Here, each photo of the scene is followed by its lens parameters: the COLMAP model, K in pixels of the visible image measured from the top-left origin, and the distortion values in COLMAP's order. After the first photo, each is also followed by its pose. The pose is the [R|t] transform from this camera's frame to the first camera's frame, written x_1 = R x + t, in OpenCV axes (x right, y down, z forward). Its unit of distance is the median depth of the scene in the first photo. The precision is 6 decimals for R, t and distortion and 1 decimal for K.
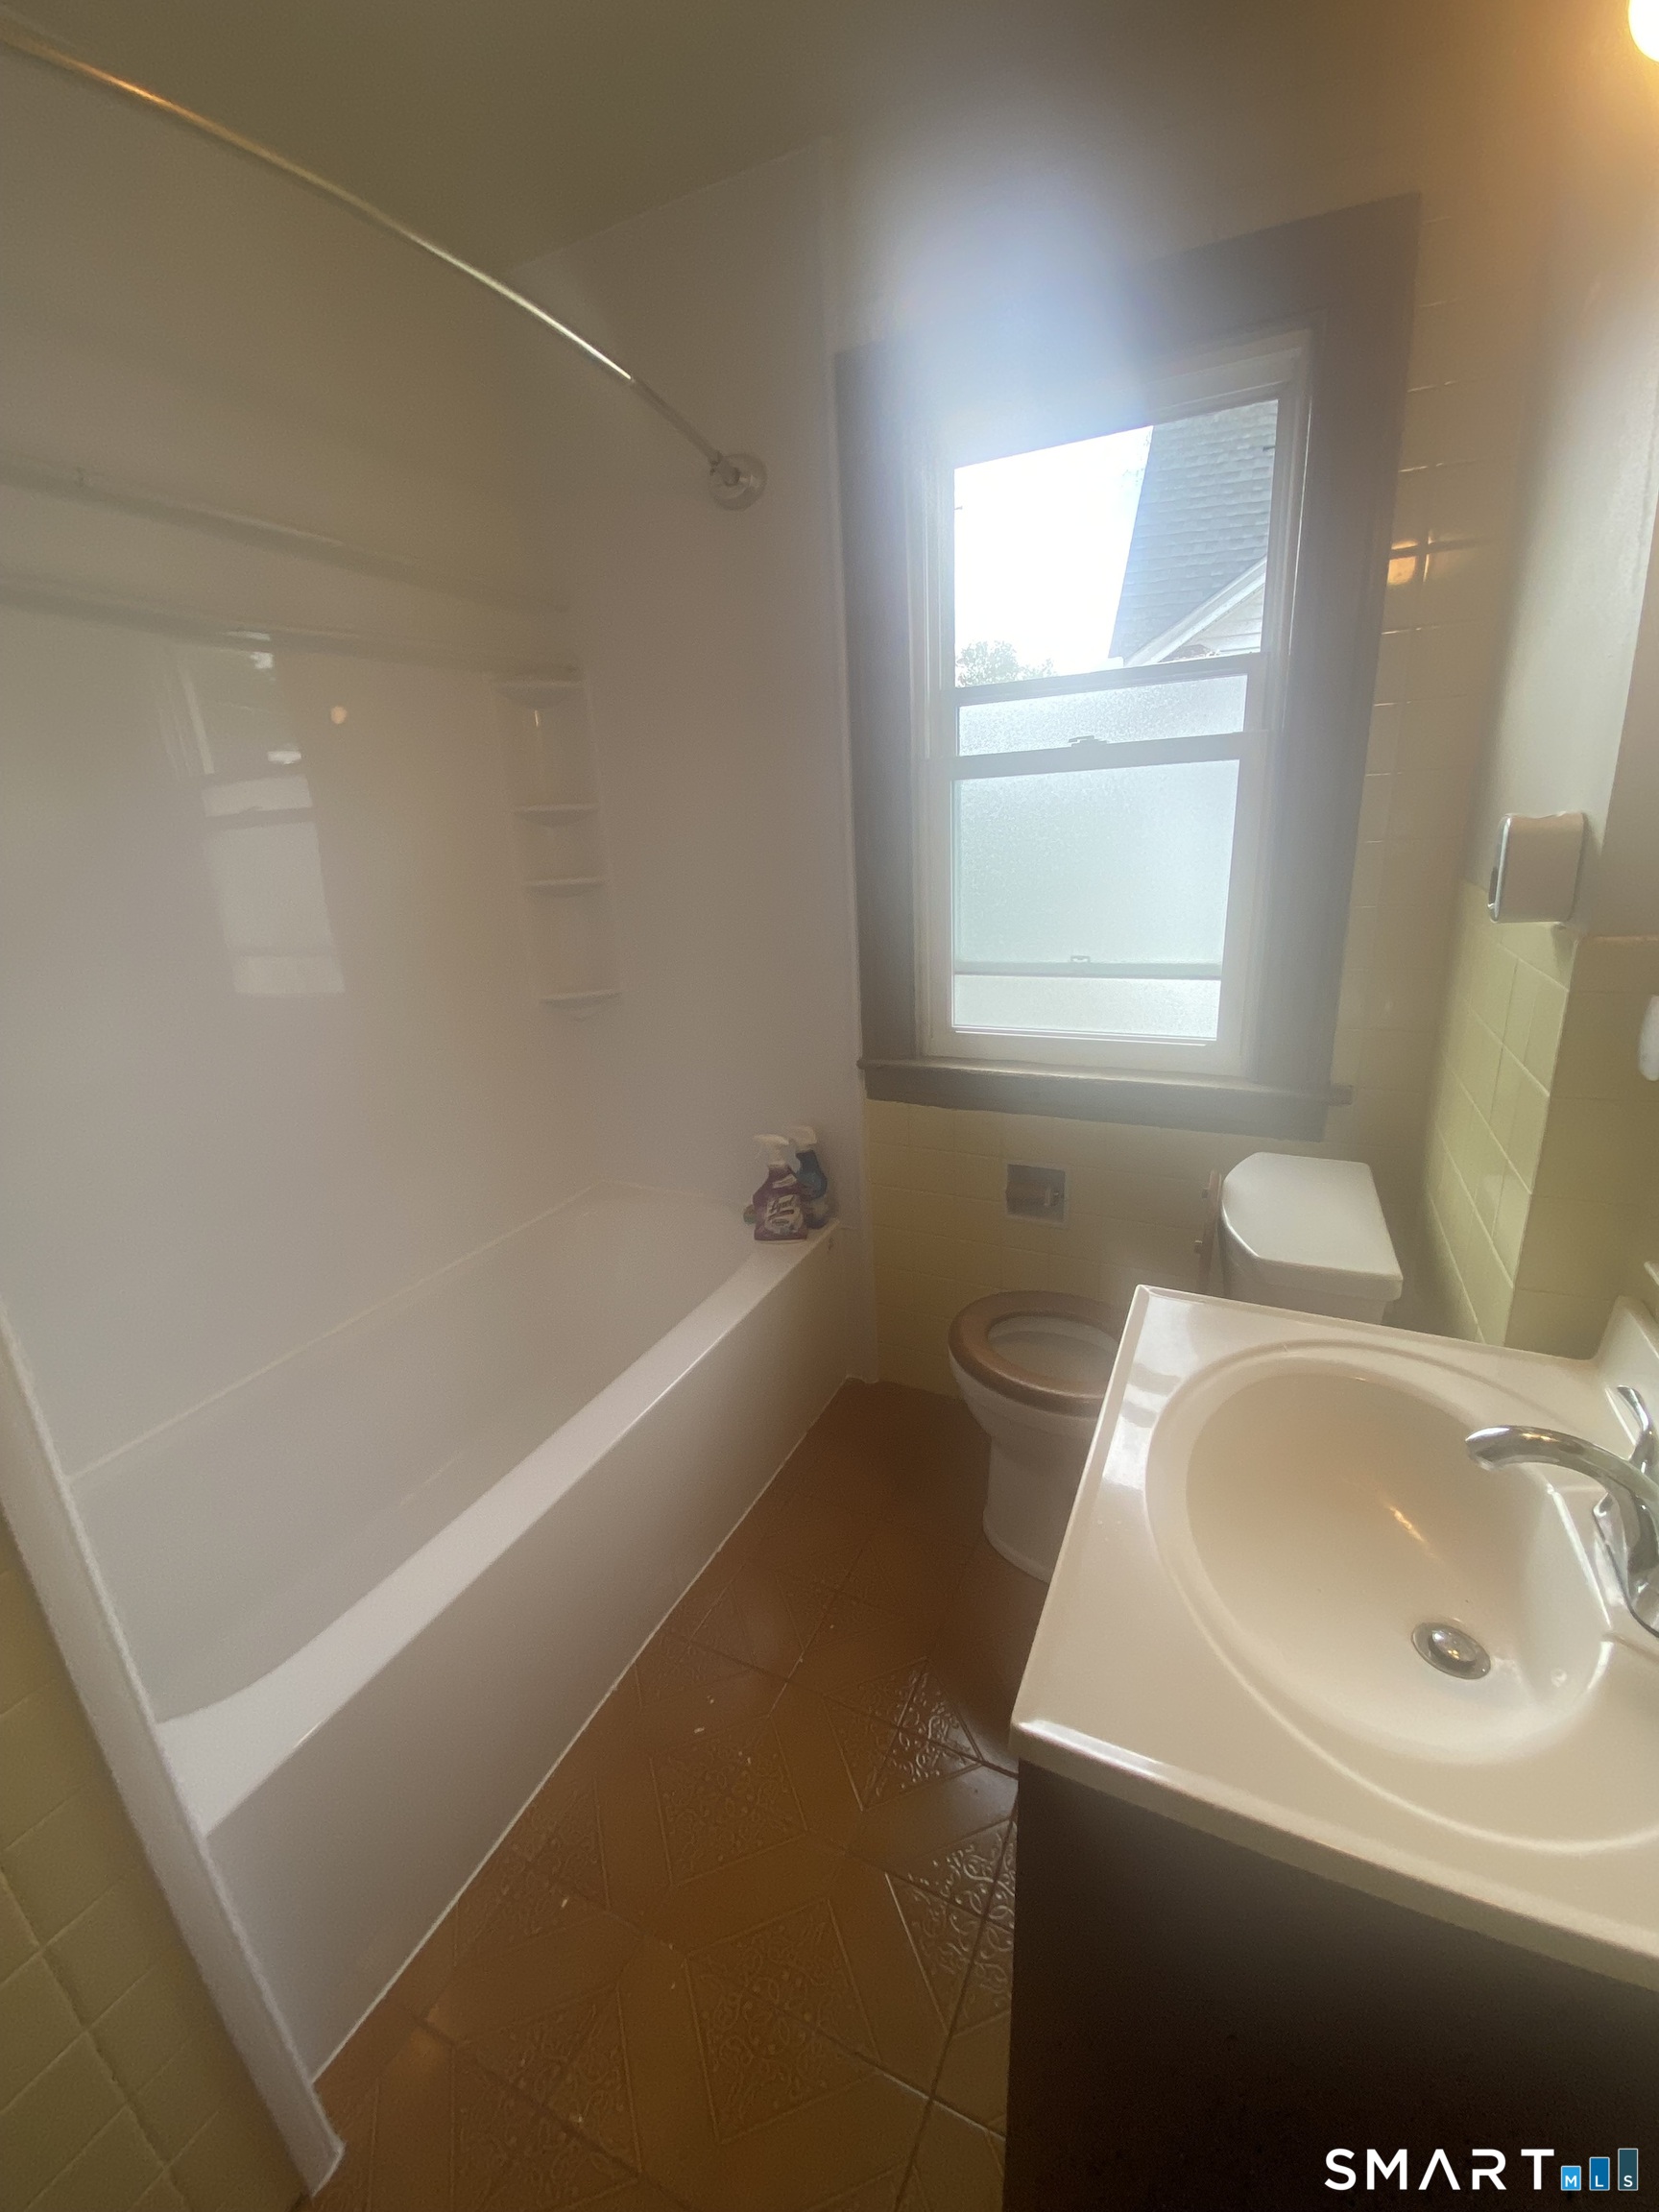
lens RADIAL K [[882.3, 0, 843.8], [0, 882.3, 1098.2], [0, 0, 1]] dist [0.002432, -0.010822]
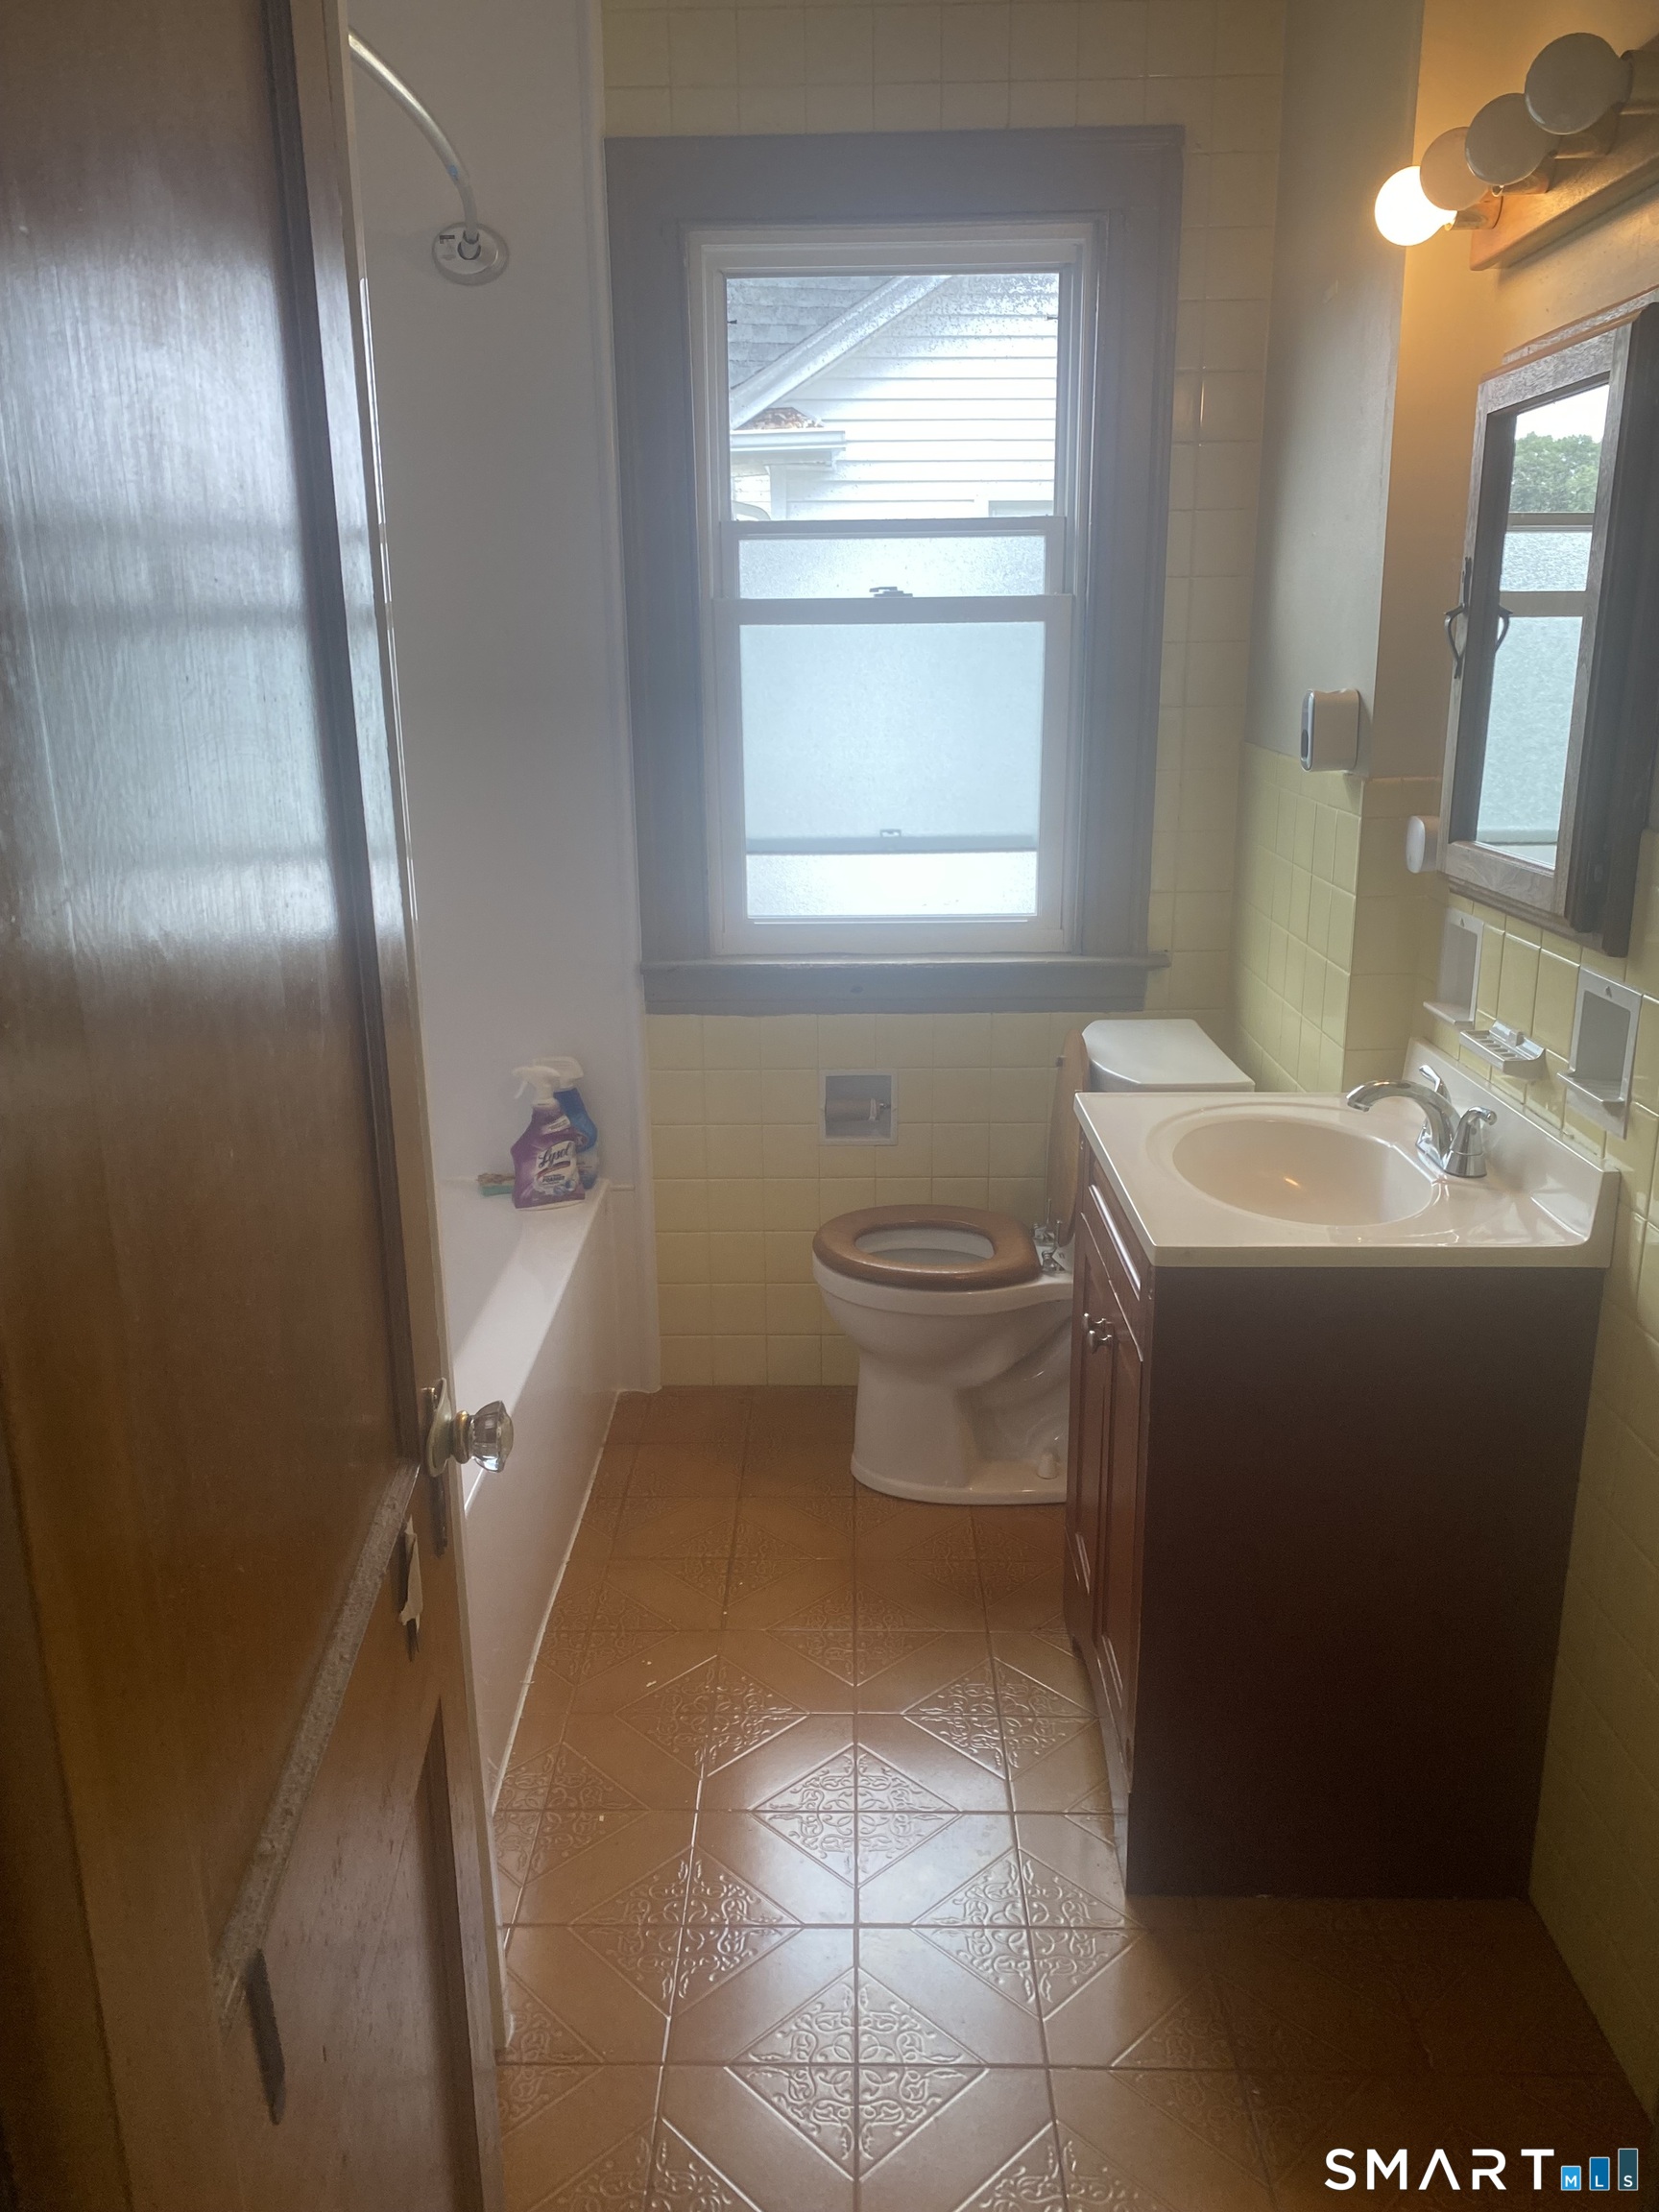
lens RADIAL K [[1684.5, 0, 825.7], [0, 1684.5, 1113.8], [0, 0, 1]] dist [0.045959, -0.056220]
pose [[0.906065, -0.078898, 0.415719, -0.481526], [0.095017, 0.995309, -0.018195, 0.137453], [-0.412333, 0.055986, 0.909311, -0.466304]]
